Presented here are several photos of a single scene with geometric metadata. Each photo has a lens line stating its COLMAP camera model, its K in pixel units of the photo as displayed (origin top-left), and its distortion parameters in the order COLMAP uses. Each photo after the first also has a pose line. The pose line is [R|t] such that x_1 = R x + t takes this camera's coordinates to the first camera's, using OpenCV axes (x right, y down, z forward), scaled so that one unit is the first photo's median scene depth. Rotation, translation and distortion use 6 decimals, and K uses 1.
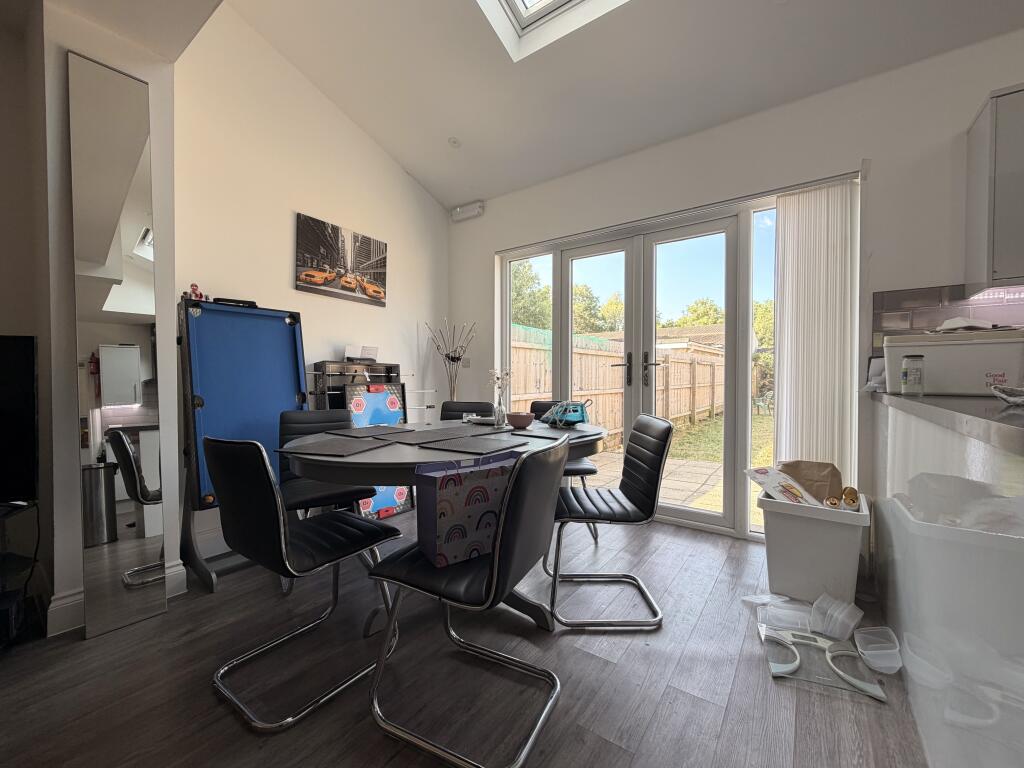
lens RADIAL K [[419.0, 0, 512.0], [0, 419.0, 384.0], [0, 0, 1]] dist [0.000272, 0.000236]
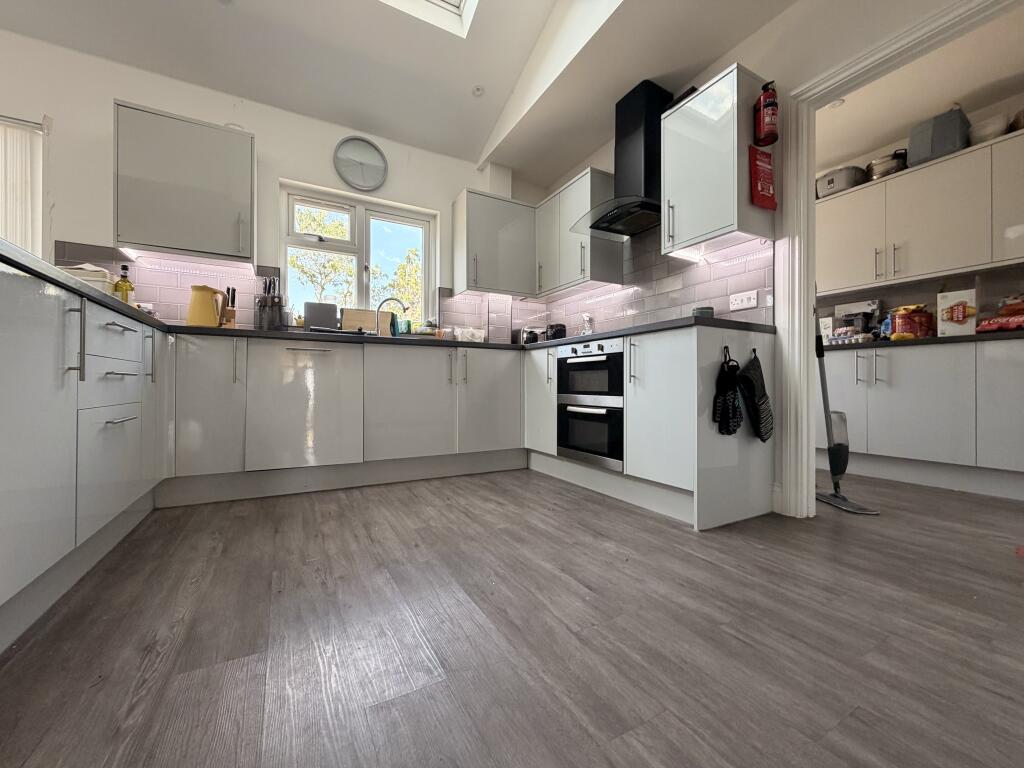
lens RADIAL K [[408.4, 0, 512.0], [0, 408.4, 384.0], [0, 0, 1]] dist [-0.000863, -0.000275]
pose [[0.420710, 0.005877, 0.907176, 0.288996], [0.015300, 0.999791, -0.013573, 0.136159], [-0.907066, 0.019590, 0.420532, -0.377606]]
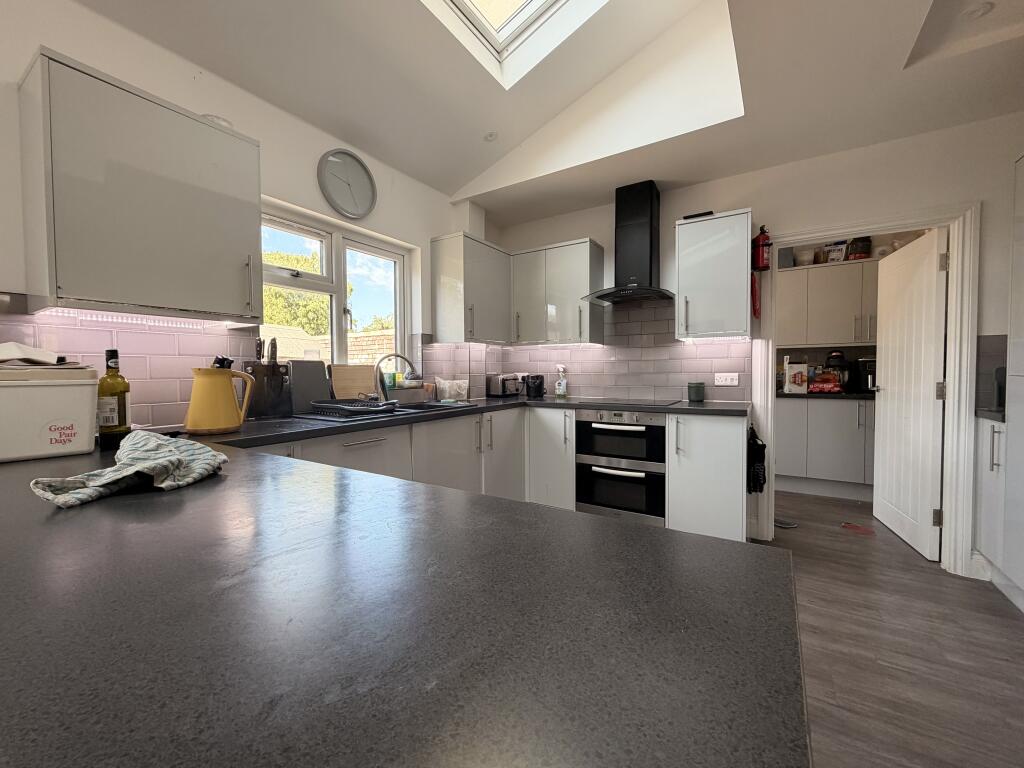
lens RADIAL K [[412.7, 0, 512.0], [0, 412.7, 384.0], [0, 0, 1]] dist [-0.002559, -0.000289]
pose [[-0.065325, -0.027561, 0.997483, 0.192632], [0.026379, 0.999221, 0.029337, -0.052122], [-0.997515, 0.028229, -0.064547, 0.127247]]
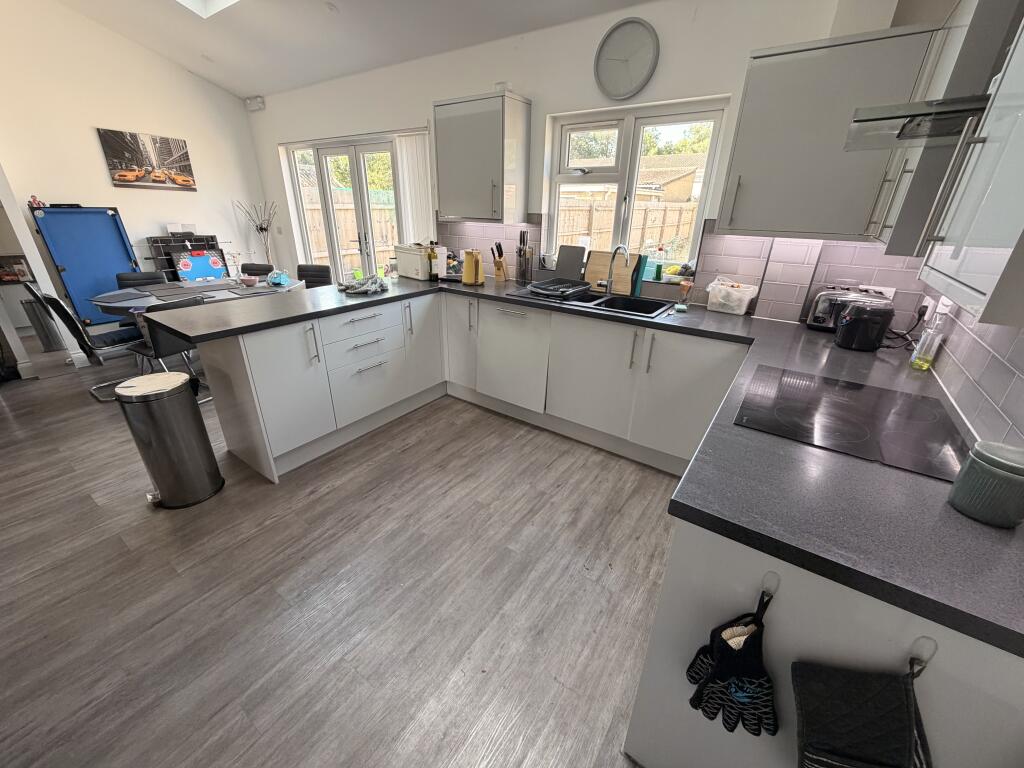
lens RADIAL K [[408.4, 0, 512.0], [0, 408.4, 384.0], [0, 0, 1]] dist [-0.000863, -0.000275]
pose [[0.999620, 0.012909, 0.024340, 0.825561], [-0.021316, 0.922086, 0.386397, -0.156866], [-0.017455, -0.386769, 0.922011, -0.607597]]
